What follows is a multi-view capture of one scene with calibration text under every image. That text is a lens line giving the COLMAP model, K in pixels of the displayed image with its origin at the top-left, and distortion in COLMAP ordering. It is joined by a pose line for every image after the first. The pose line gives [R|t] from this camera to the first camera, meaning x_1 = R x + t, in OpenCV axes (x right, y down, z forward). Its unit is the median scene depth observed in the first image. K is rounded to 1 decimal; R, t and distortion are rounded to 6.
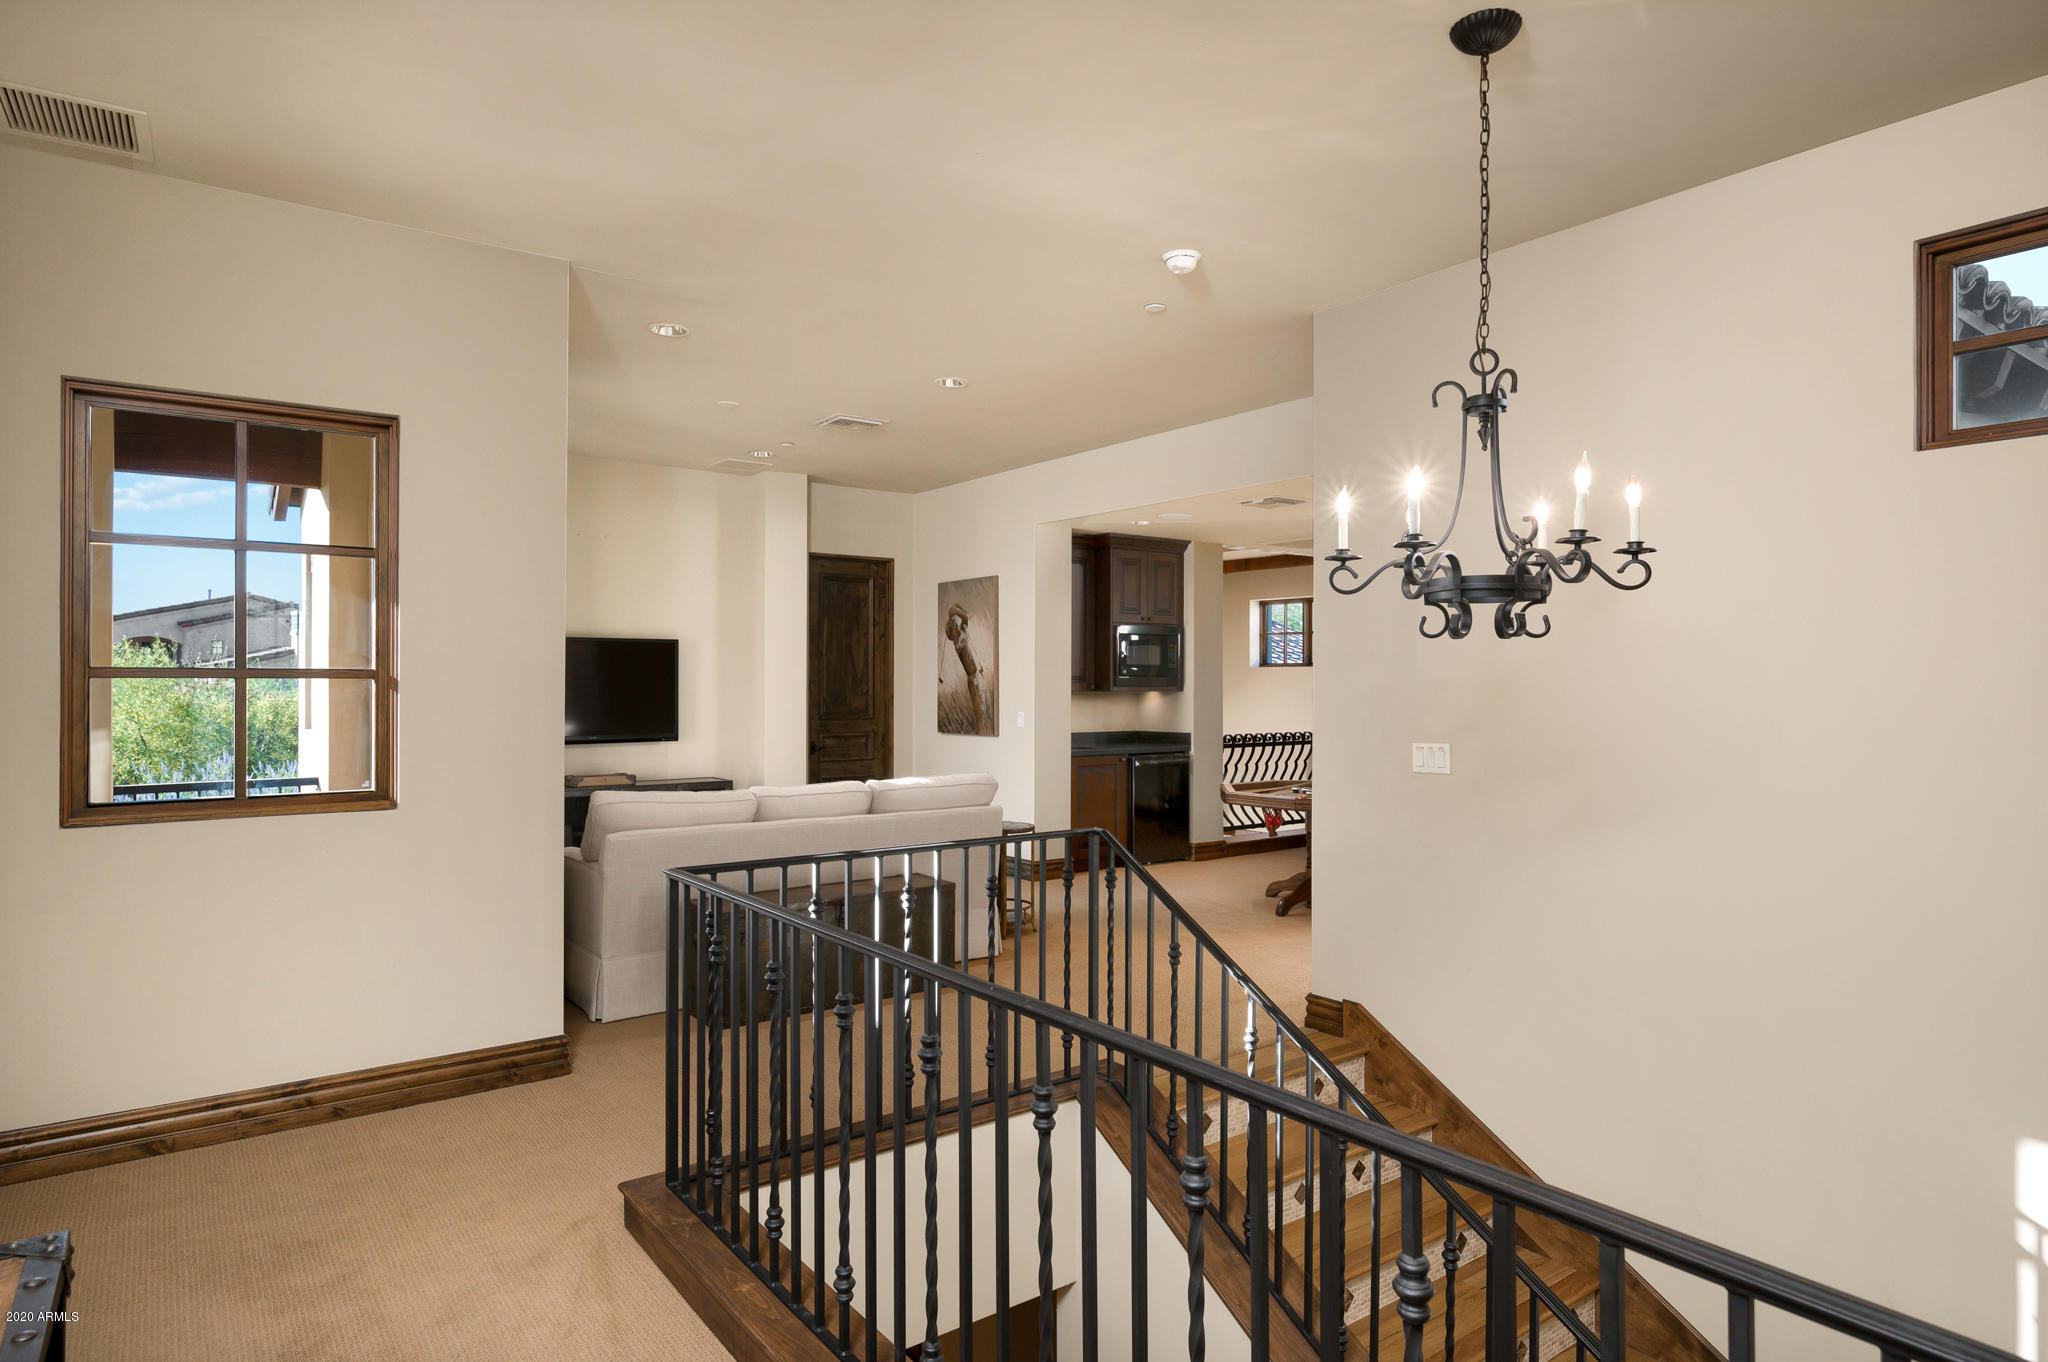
lens RADIAL K [[1153.0, 0, 1024.0], [0, 1153.0, 681.0], [0, 0, 1]] dist [-0.000214, 0.000018]
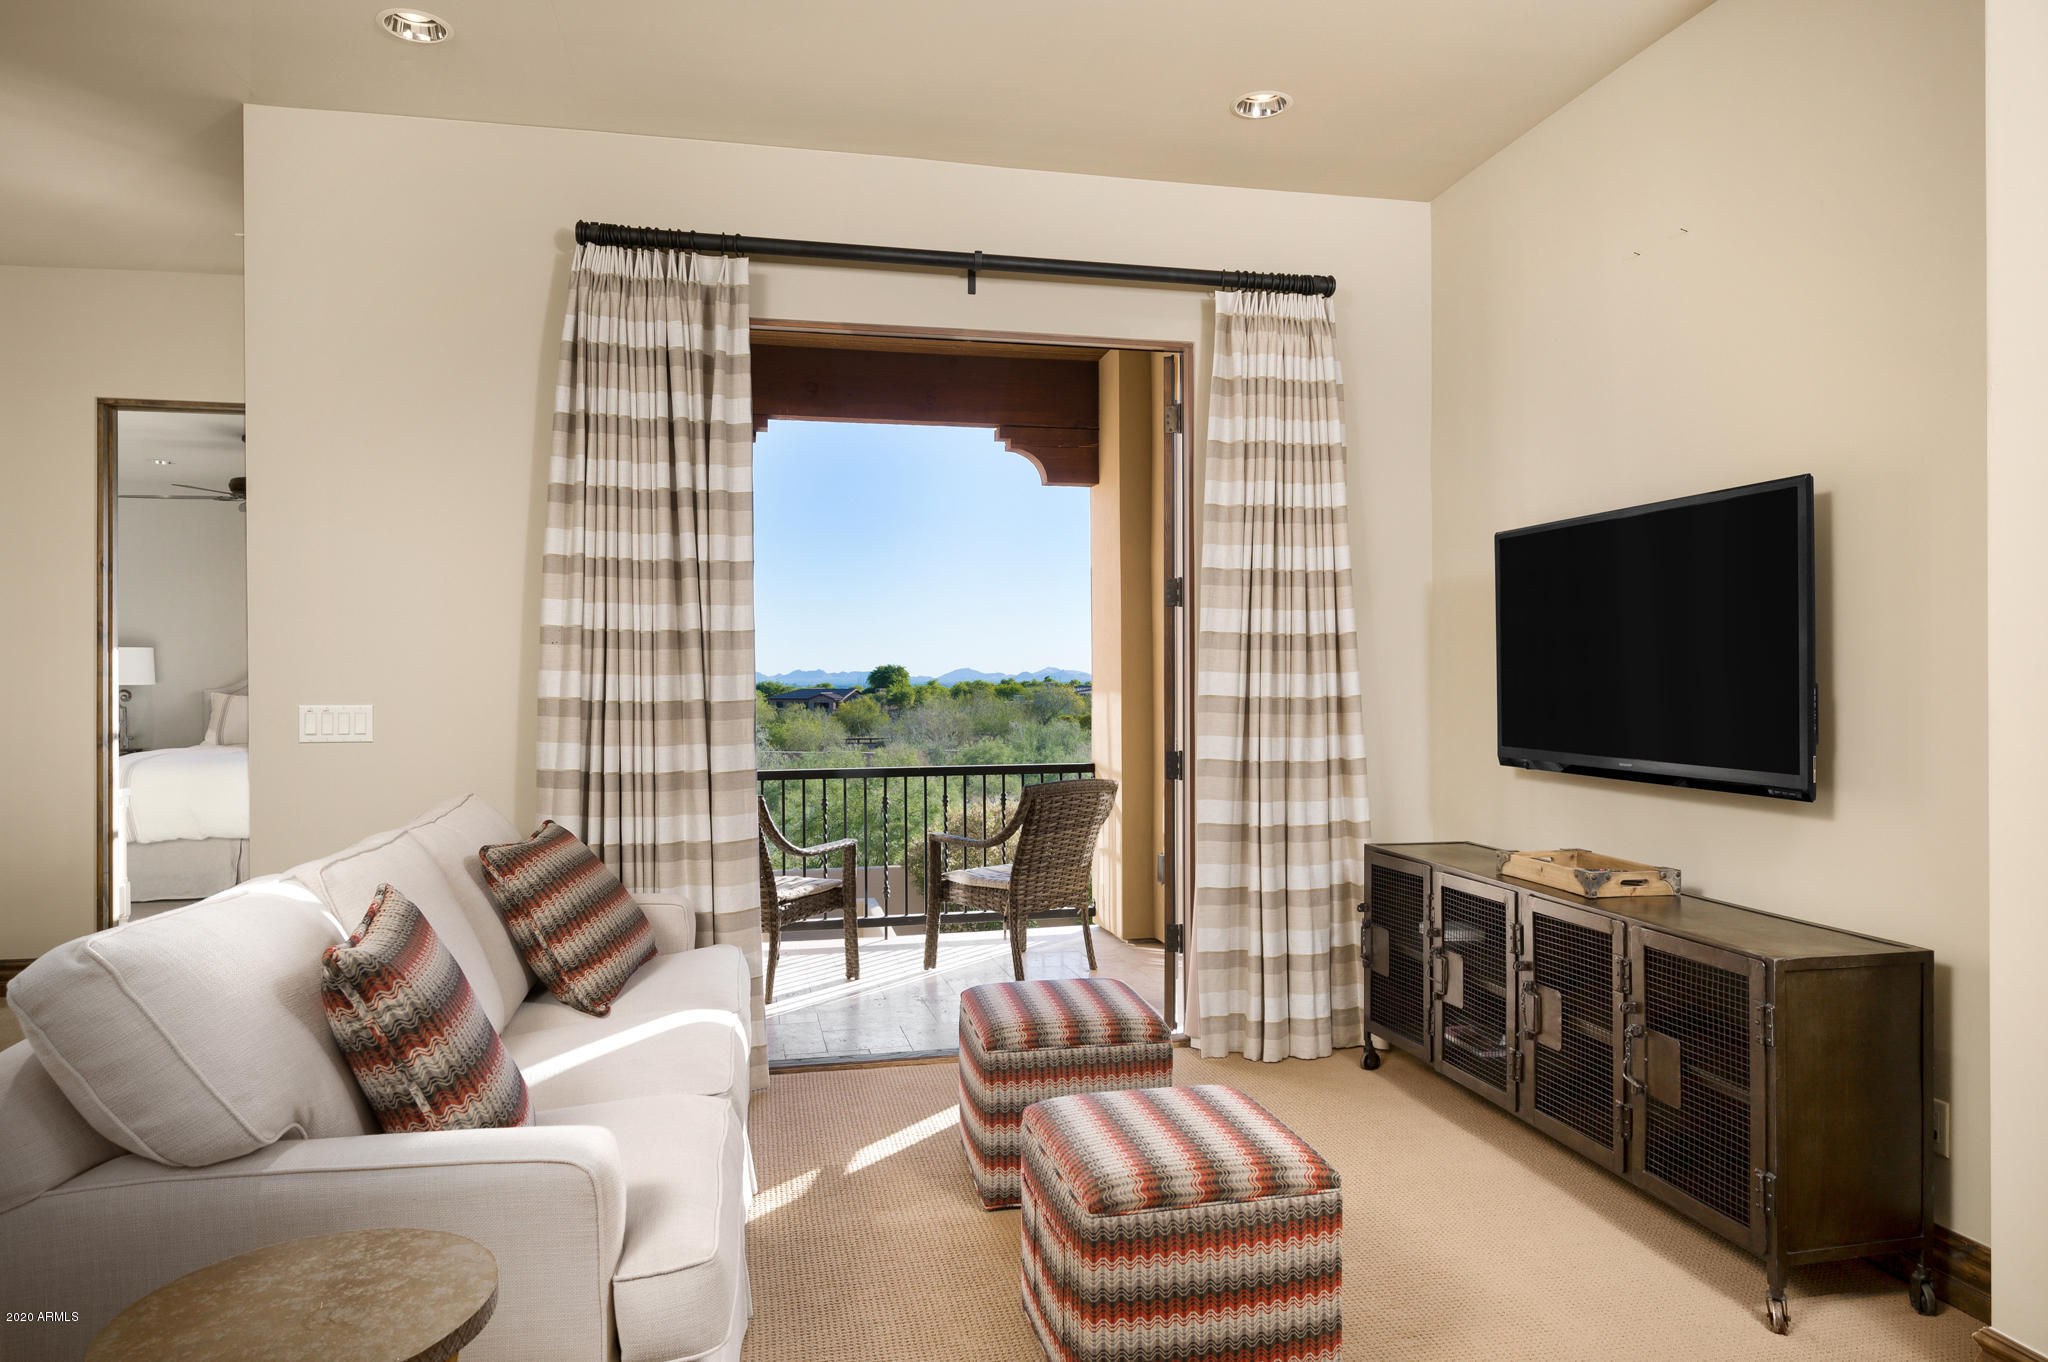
lens RADIAL K [[1285.6, 0, 1024.0], [0, 1285.6, 681.0], [0, 0, 1]] dist [-0.000443, -0.000188]
pose [[-0.409392, -0.001790, -0.912357, 0.097404], [0.001668, 0.999995, -0.002711, 0.019537], [0.912357, -0.002632, -0.409386, 0.884476]]
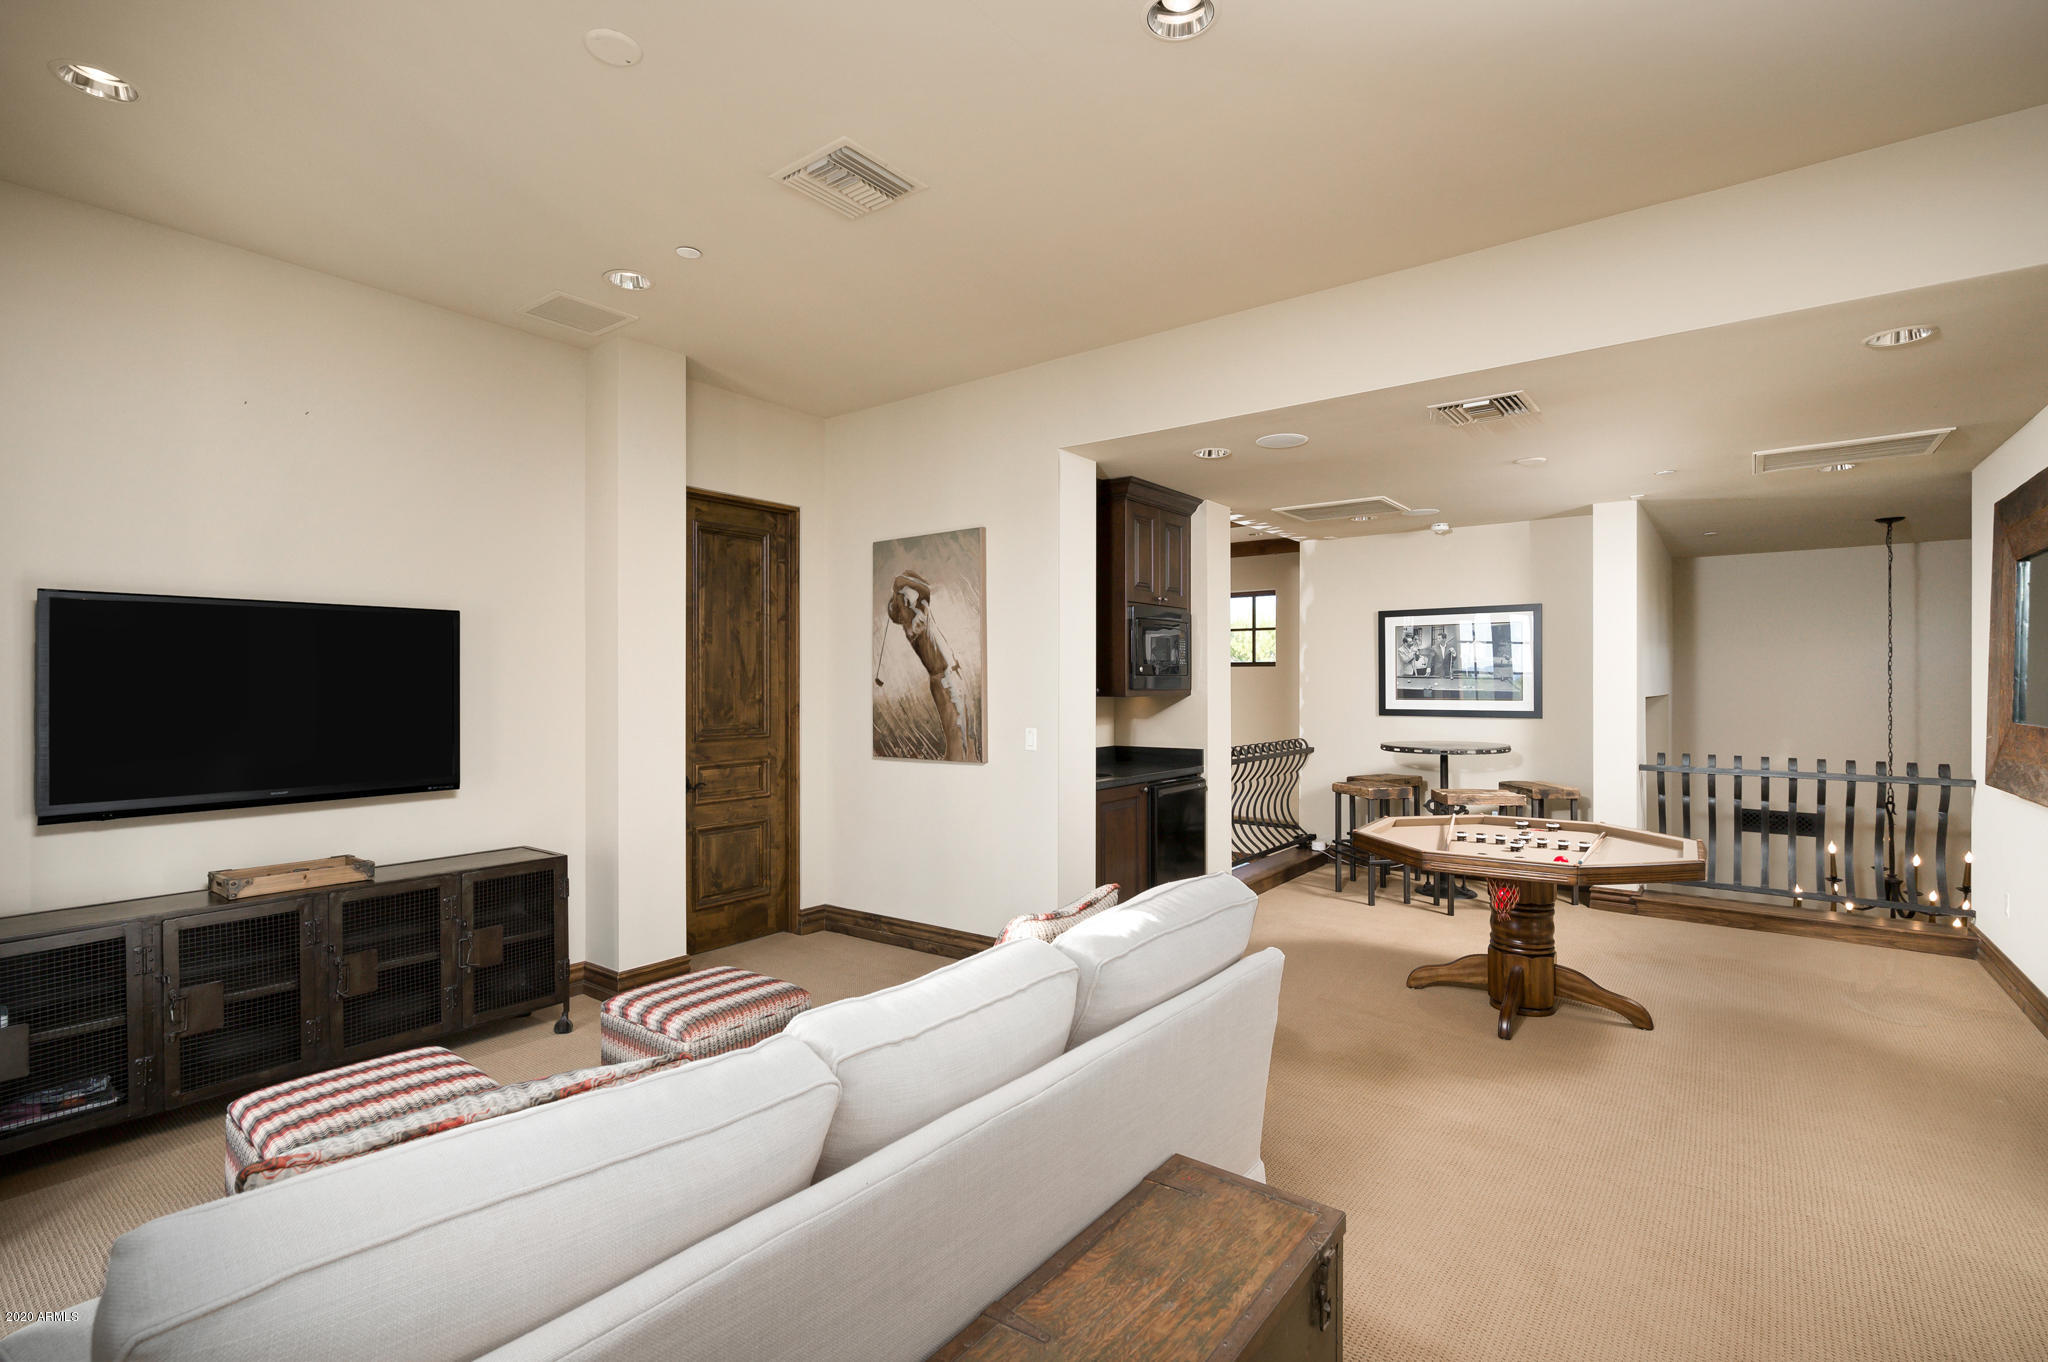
lens RADIAL K [[933.8, 0, 1024.0], [0, 933.8, 681.0], [0, 0, 1]] dist [-0.000108, -0.000110]
pose [[0.961588, -0.002361, 0.274487, -0.145163], [0.002998, 0.999994, -0.001901, 0.000314], [-0.274481, 0.002650, 0.961589, 0.441237]]
